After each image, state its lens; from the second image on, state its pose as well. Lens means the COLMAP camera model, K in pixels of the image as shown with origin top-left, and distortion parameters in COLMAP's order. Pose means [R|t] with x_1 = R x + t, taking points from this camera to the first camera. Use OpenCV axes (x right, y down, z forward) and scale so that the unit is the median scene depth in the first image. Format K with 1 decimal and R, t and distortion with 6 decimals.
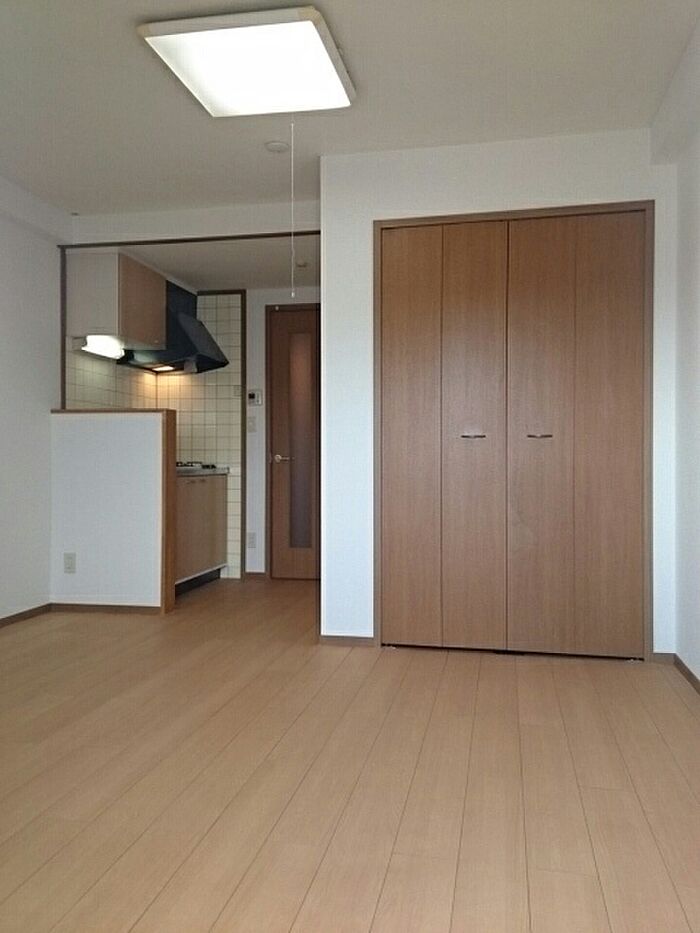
lens RADIAL K [[742.7, 0, 350.3], [0, 742.7, 463.8], [0, 0, 1]] dist [0.049178, -0.002250]
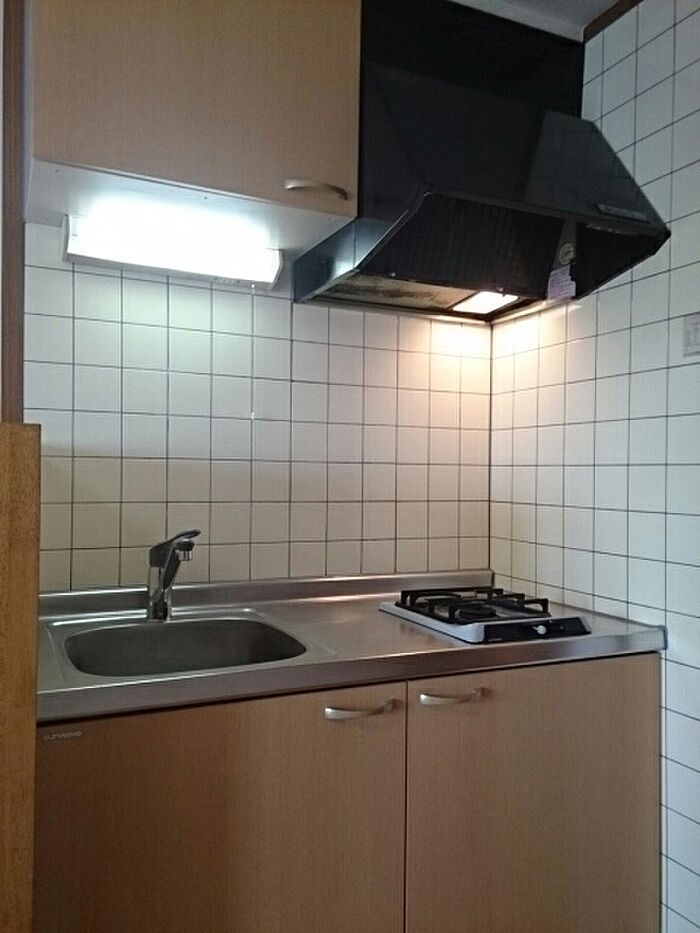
lens RADIAL K [[742.7, 0, 350.9], [0, 742.7, 469.1], [0, 0, 1]] dist [0.049178, -0.002250]
pose [[0.600048, -0.007546, -0.799929, -0.016932], [-0.017644, 0.999587, -0.022665, -0.043155], [0.799770, 0.027714, 0.599667, 0.746164]]
